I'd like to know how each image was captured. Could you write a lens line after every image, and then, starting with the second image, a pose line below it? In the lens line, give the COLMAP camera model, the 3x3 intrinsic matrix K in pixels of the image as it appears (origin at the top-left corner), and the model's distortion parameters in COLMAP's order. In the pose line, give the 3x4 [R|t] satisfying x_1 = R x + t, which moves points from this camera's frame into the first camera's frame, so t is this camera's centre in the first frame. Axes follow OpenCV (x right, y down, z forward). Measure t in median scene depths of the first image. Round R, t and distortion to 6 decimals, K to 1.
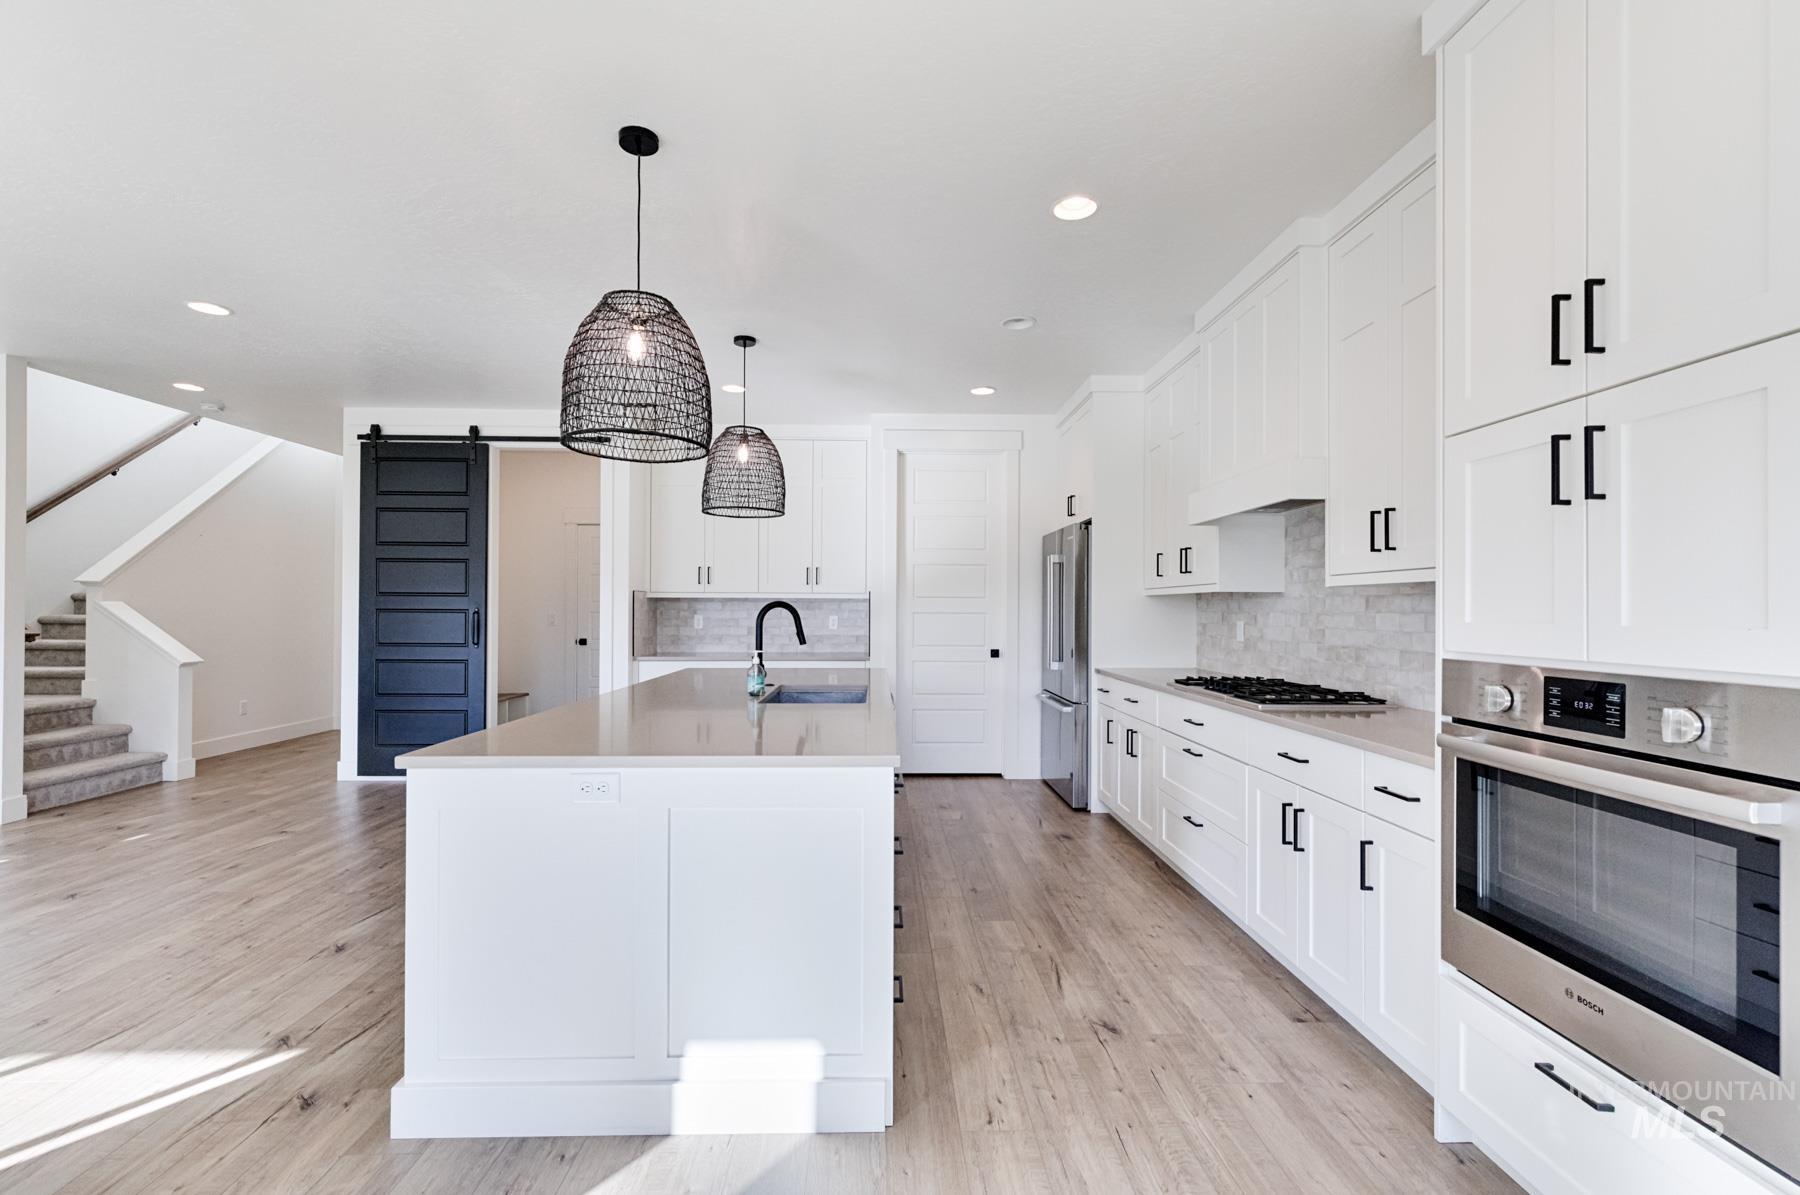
lens RADIAL K [[776.3, 0, 892.7], [0, 776.3, 605.2], [0, 0, 1]] dist [0.002321, -0.000215]
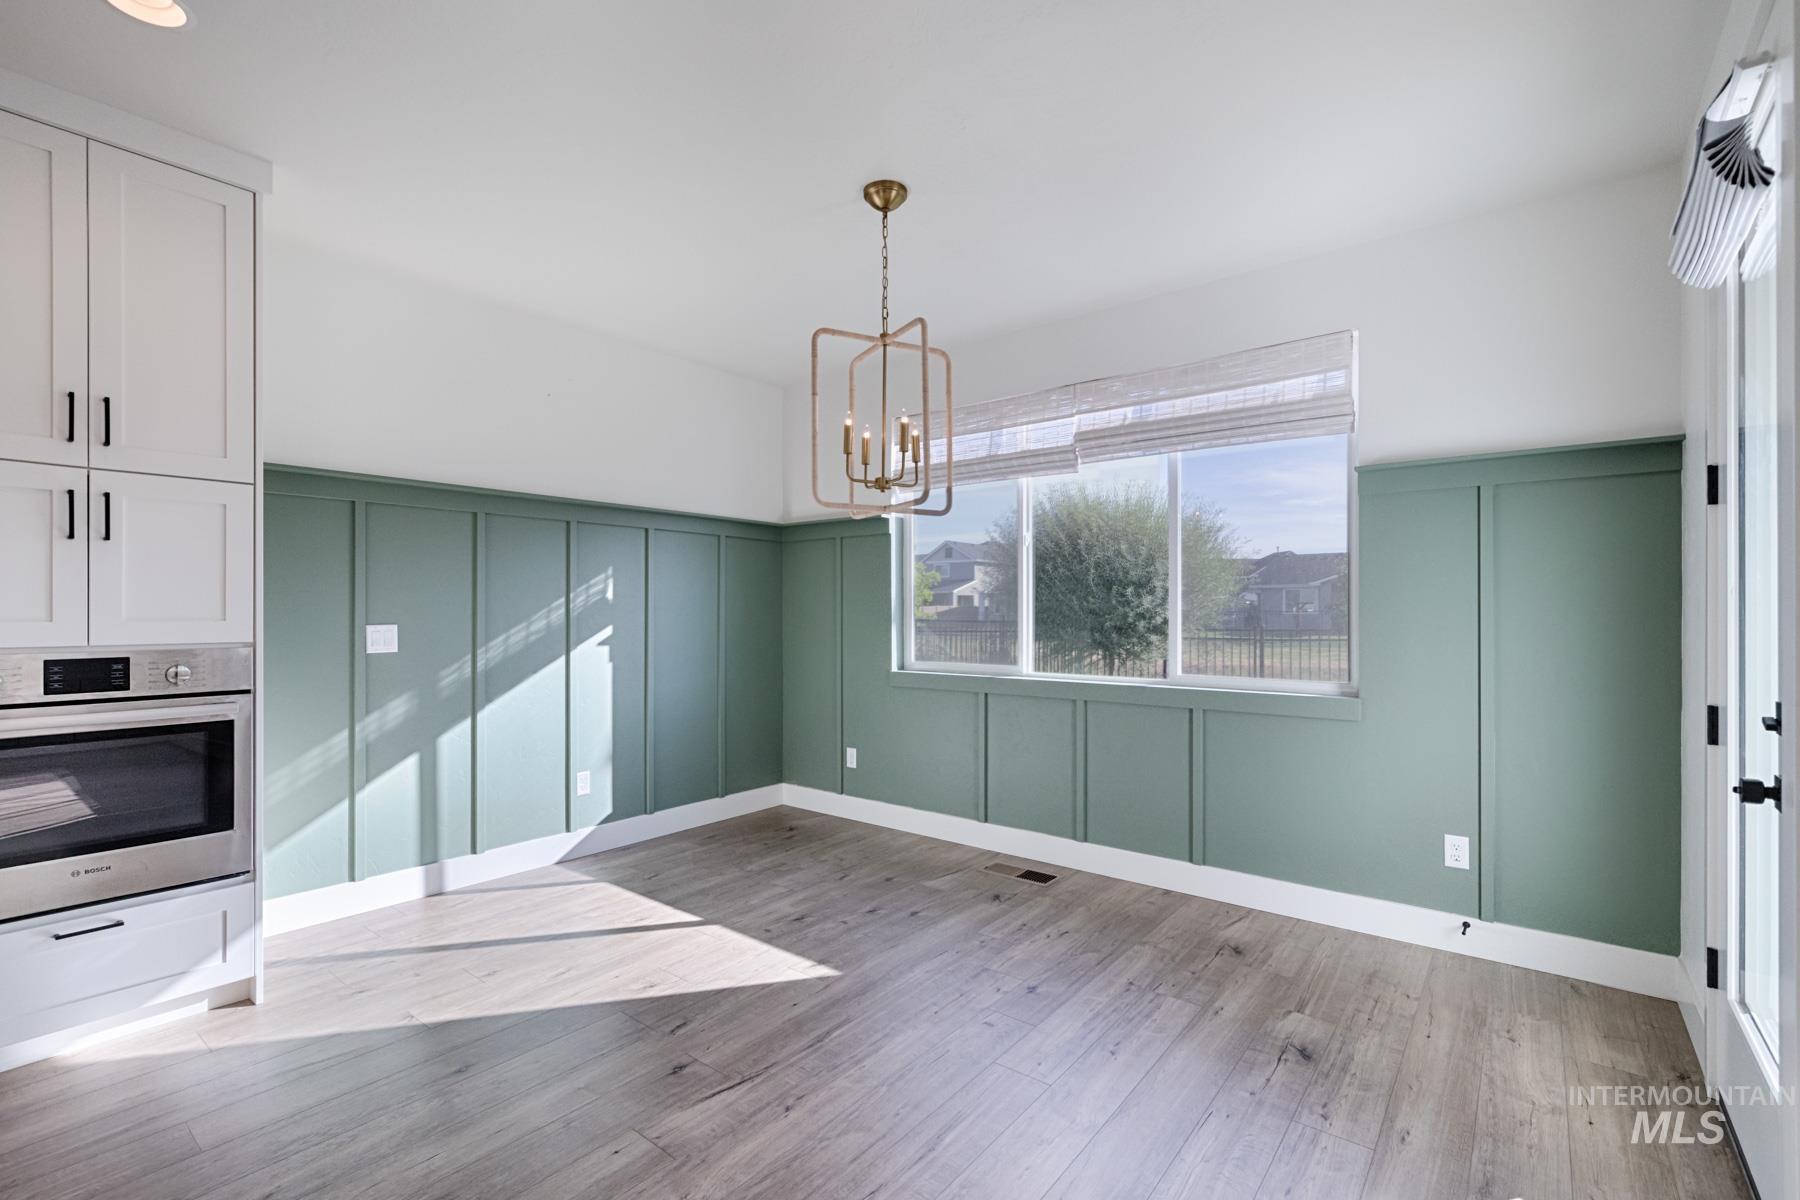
lens RADIAL K [[793.0, 0, 898.0], [0, 793.0, 611.9], [0, 0, 1]] dist [-0.001657, -0.000253]
pose [[-0.763690, -0.003303, 0.645575, -0.338677], [-0.005099, 0.999987, -0.000916, 0.000202], [-0.645563, -0.003991, -0.763697, 0.304836]]
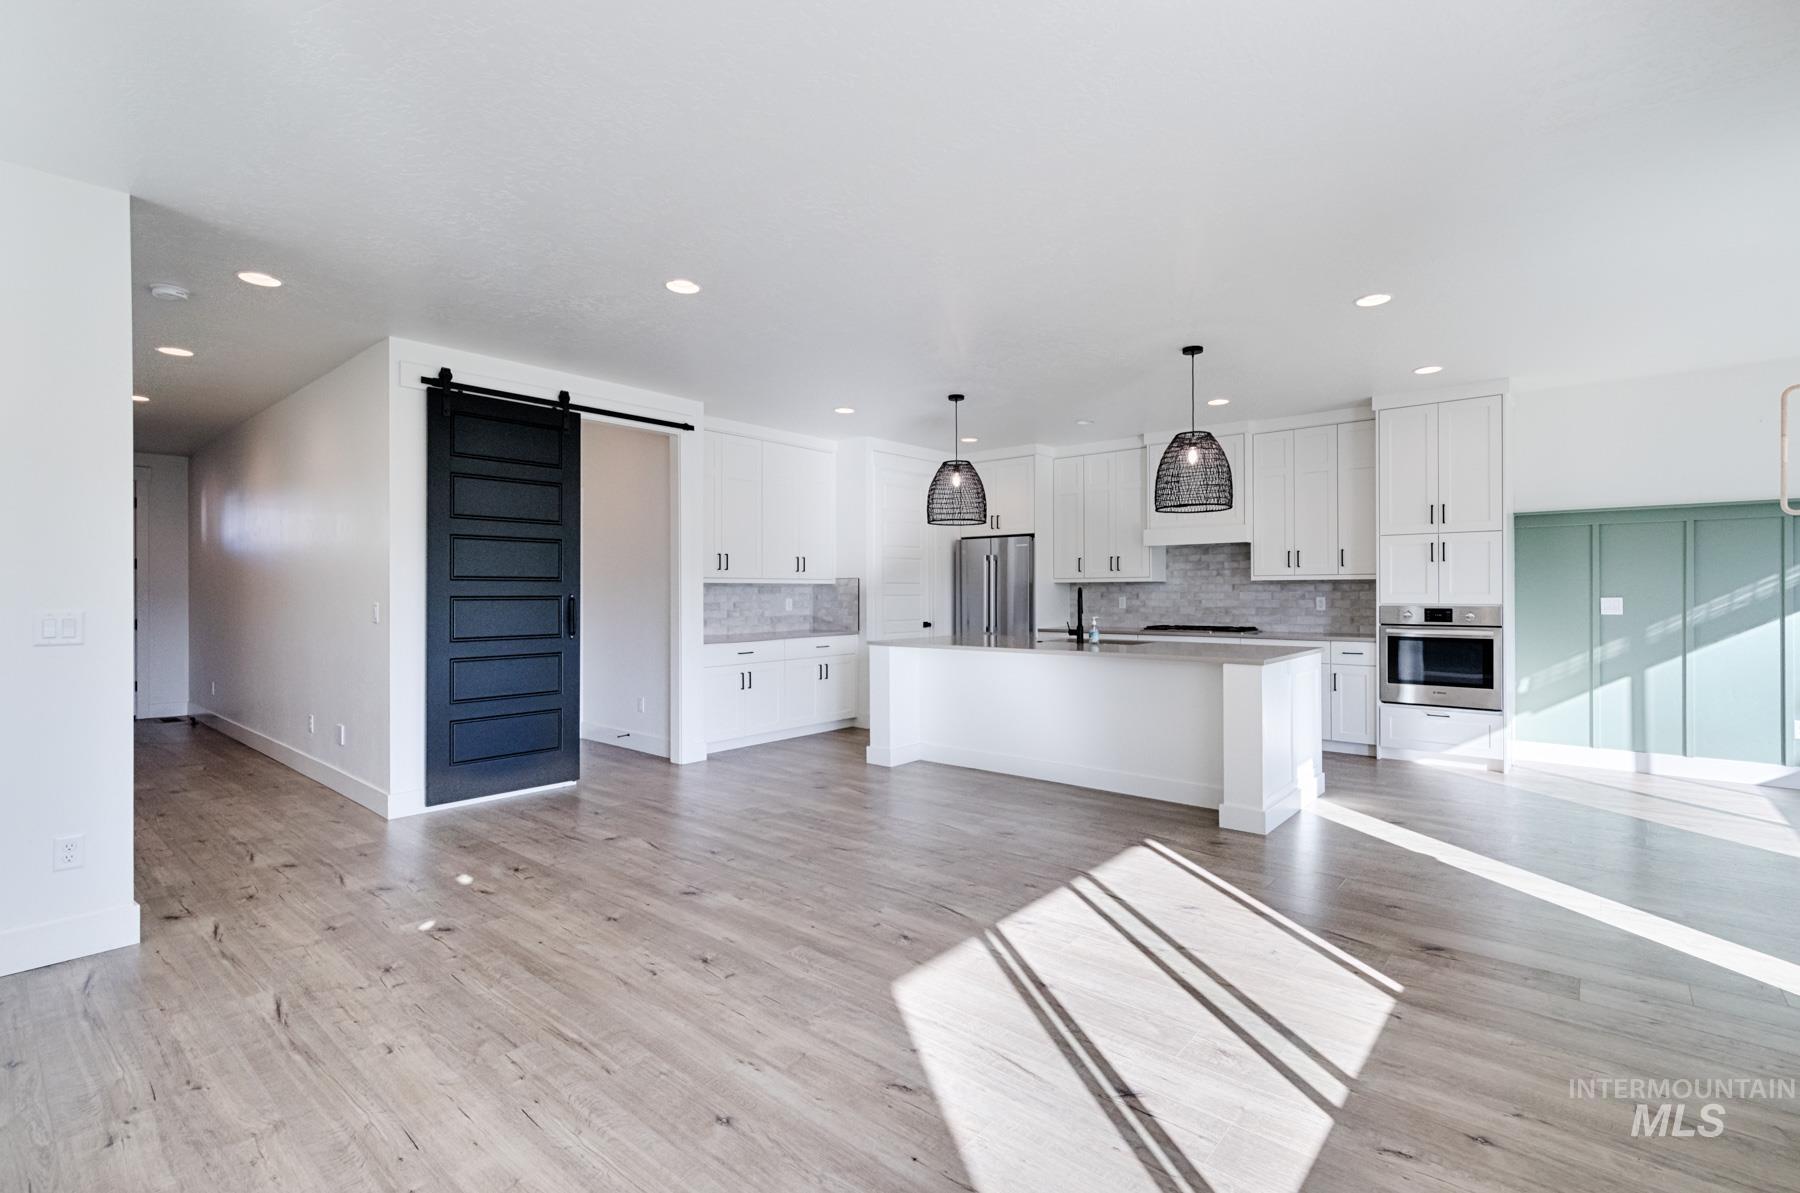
lens RADIAL K [[802.0, 0, 927.8], [0, 802.0, 593.5], [0, 0, 1]] dist [0.001803, 0.000234]
pose [[0.661836, -0.008244, 0.749603, -0.976994], [0.002631, 0.999959, 0.008675, -0.004393], [-0.749644, -0.003769, 0.661831, 0.071917]]
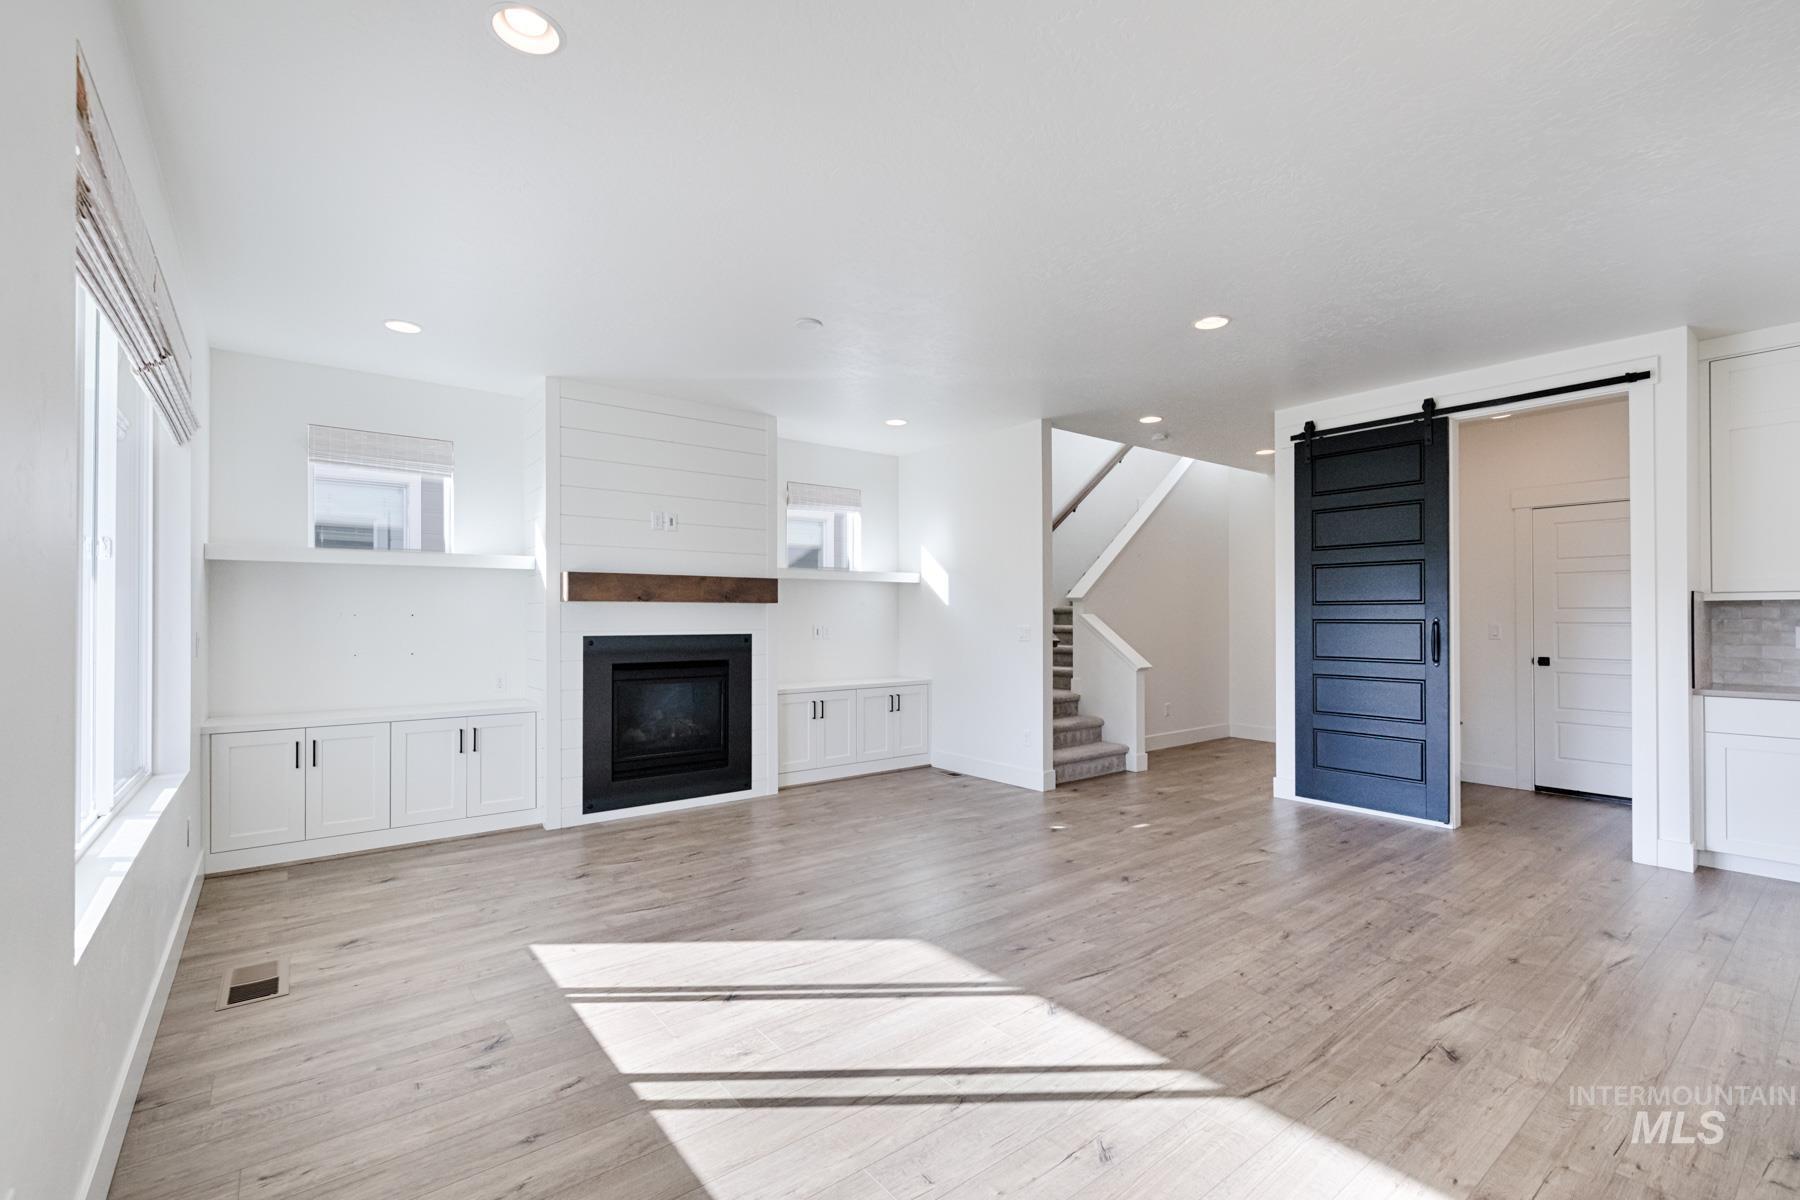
lens RADIAL K [[785.4, 0, 901.3], [0, 785.4, 612.7], [0, 0, 1]] dist [-0.000934, -0.000348]
pose [[0.596287, -0.011246, -0.802693, -0.207978], [0.008894, 0.999933, -0.007403, -0.000678], [0.802722, -0.002725, 0.596347, 0.045752]]
